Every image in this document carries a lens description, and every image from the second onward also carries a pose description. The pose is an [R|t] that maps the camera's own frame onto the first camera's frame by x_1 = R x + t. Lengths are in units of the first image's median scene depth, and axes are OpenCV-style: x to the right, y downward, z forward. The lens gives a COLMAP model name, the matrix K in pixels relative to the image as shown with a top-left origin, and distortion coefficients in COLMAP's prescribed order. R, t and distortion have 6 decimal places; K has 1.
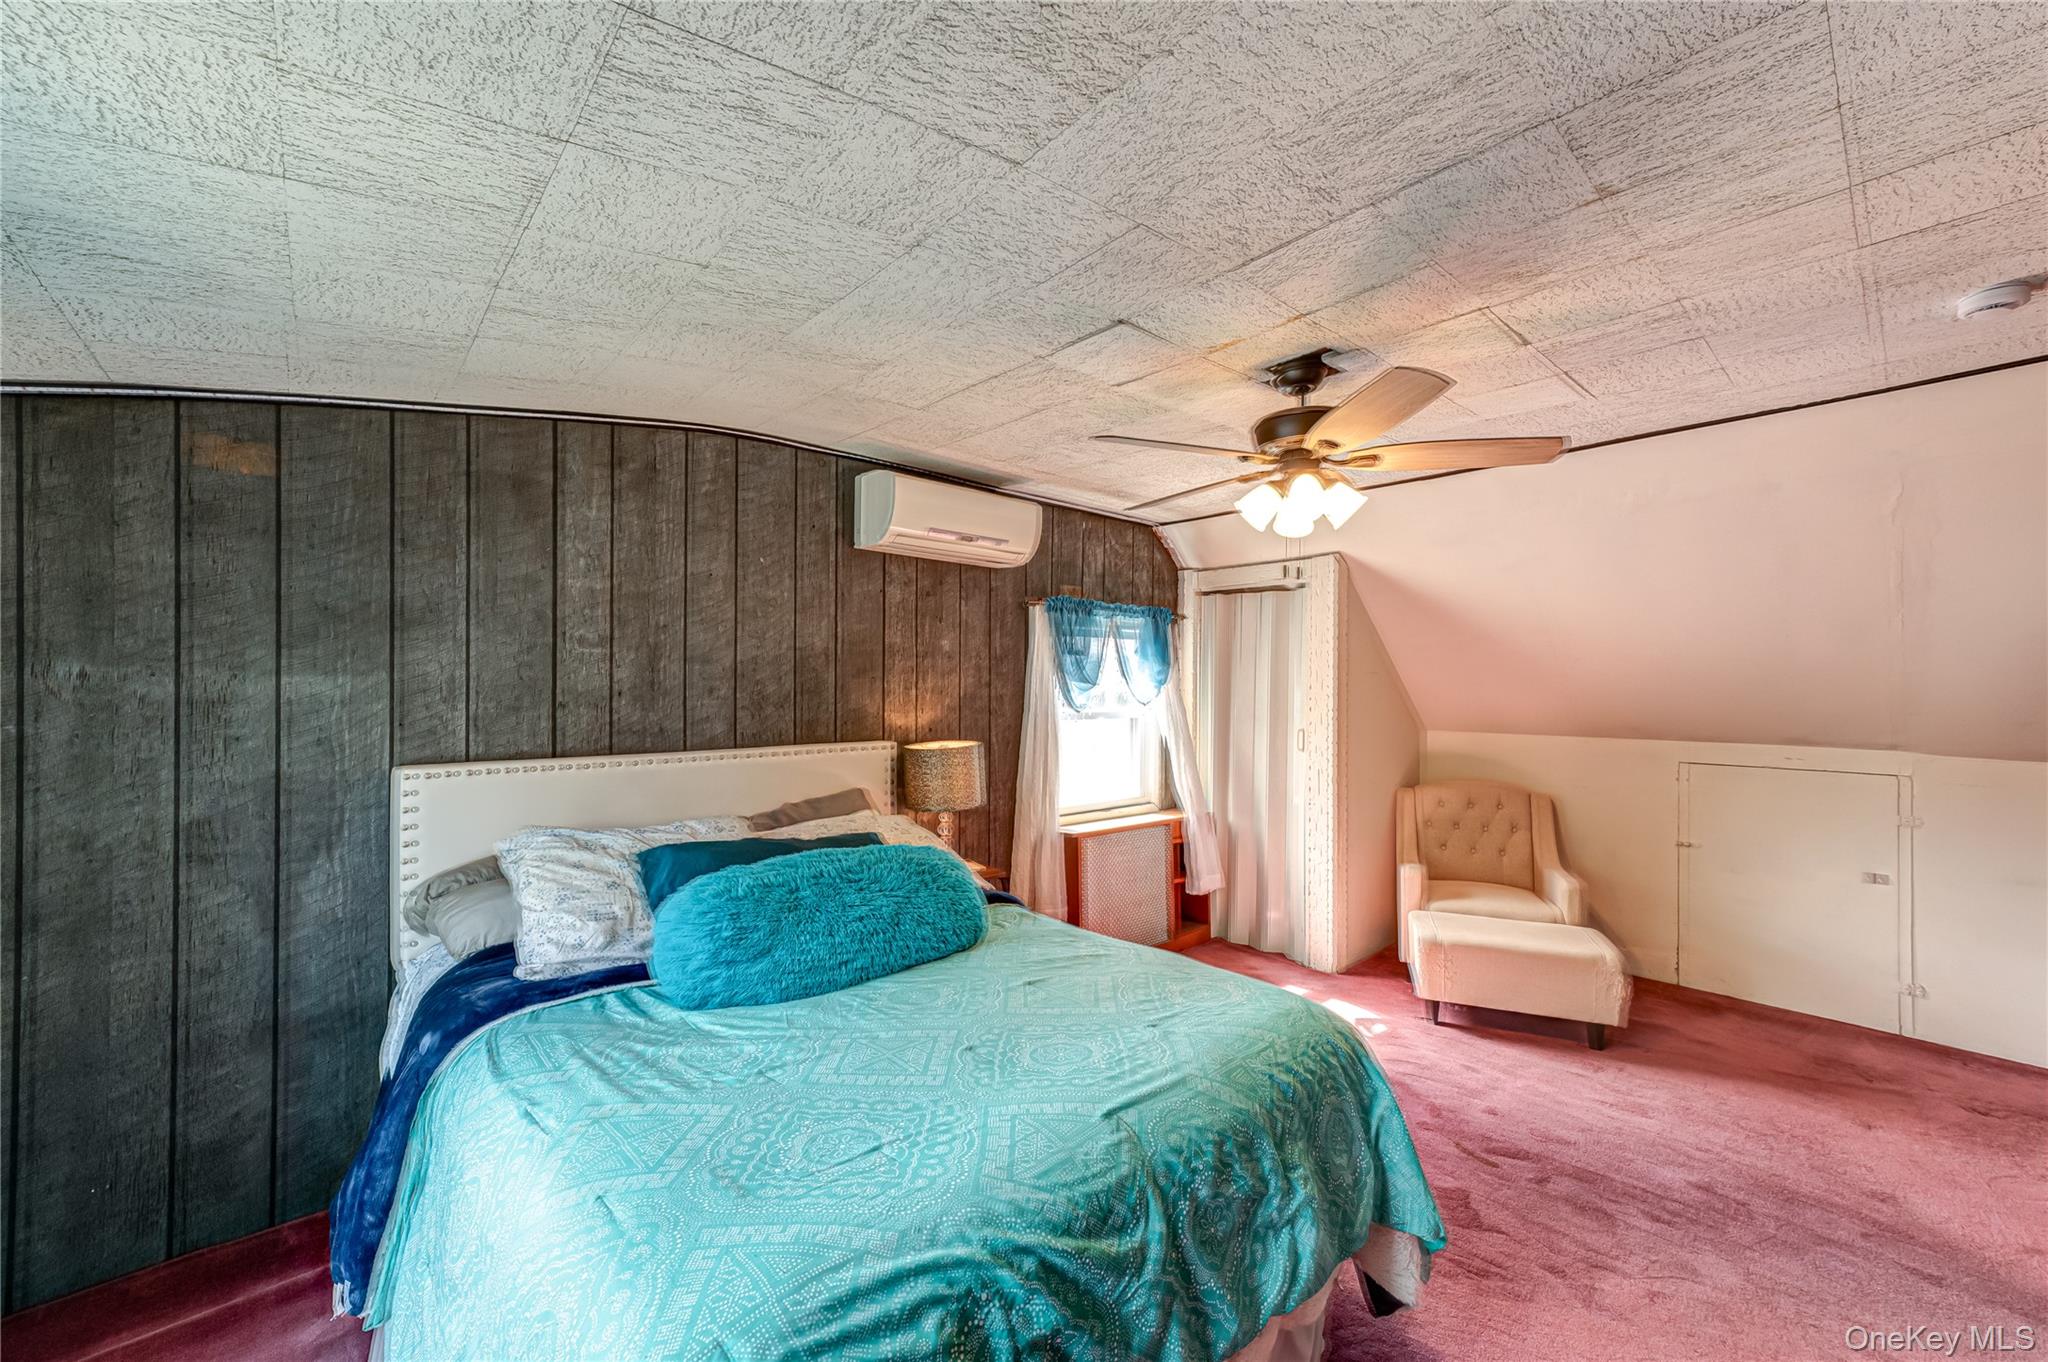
lens RADIAL K [[797.4, 0, 1032.3], [0, 797.4, 686.7], [0, 0, 1]] dist [0.015903, 0.000037]
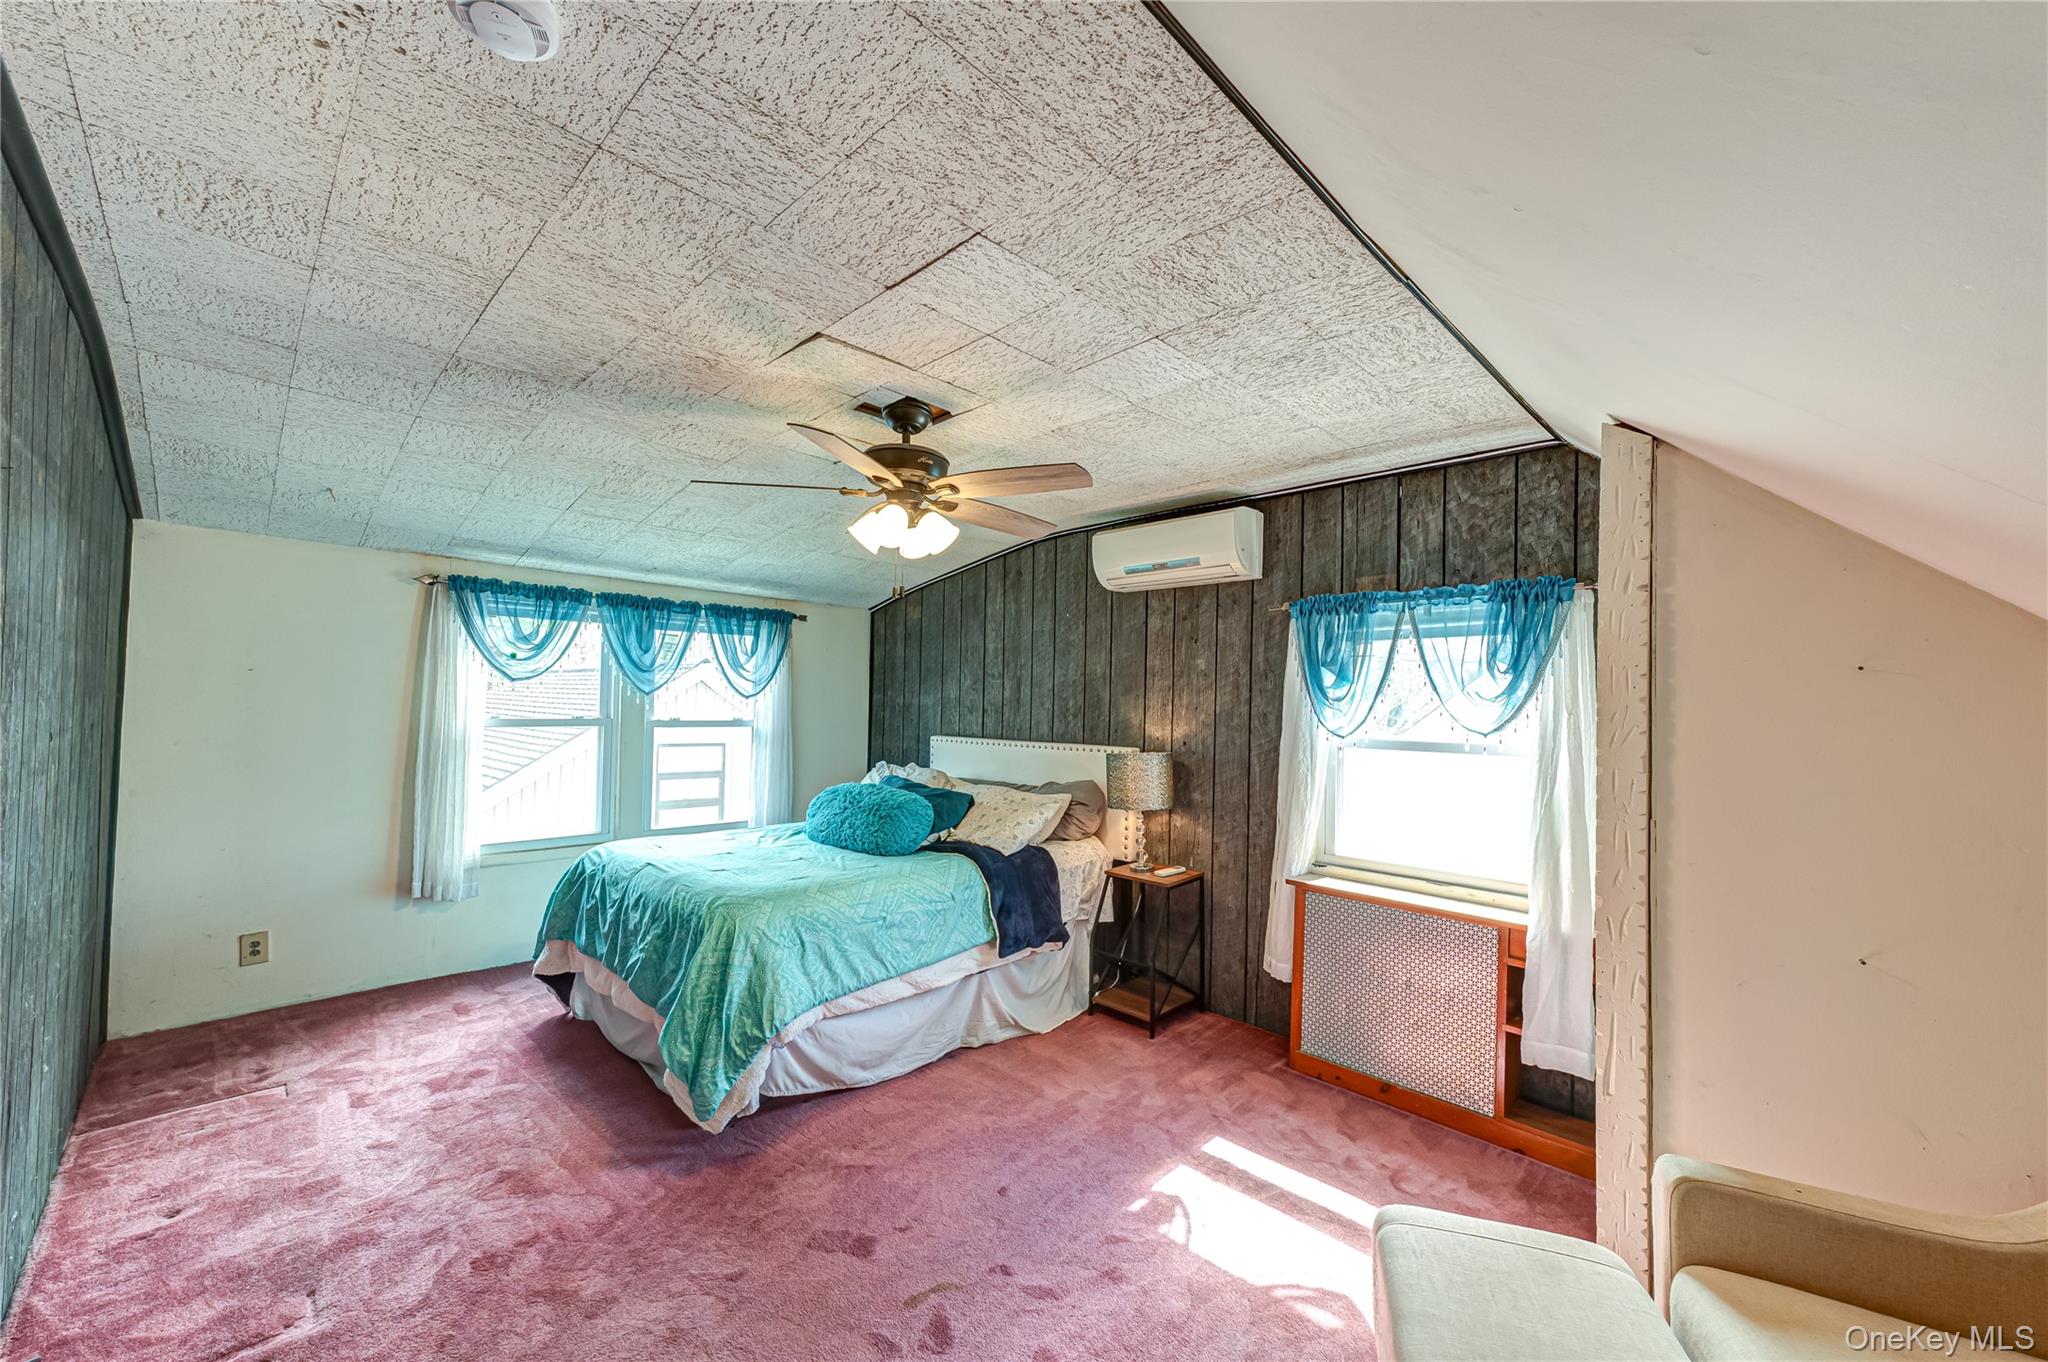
lens RADIAL K [[797.4, 0, 1033.1], [0, 797.4, 685.3], [0, 0, 1]] dist [0.015903, 0.000037]
pose [[0.053069, -0.022756, -0.998332, 1.023537], [-0.014693, 0.999614, -0.023567, 0.004353], [0.998483, 0.015919, 0.052714, 0.794308]]
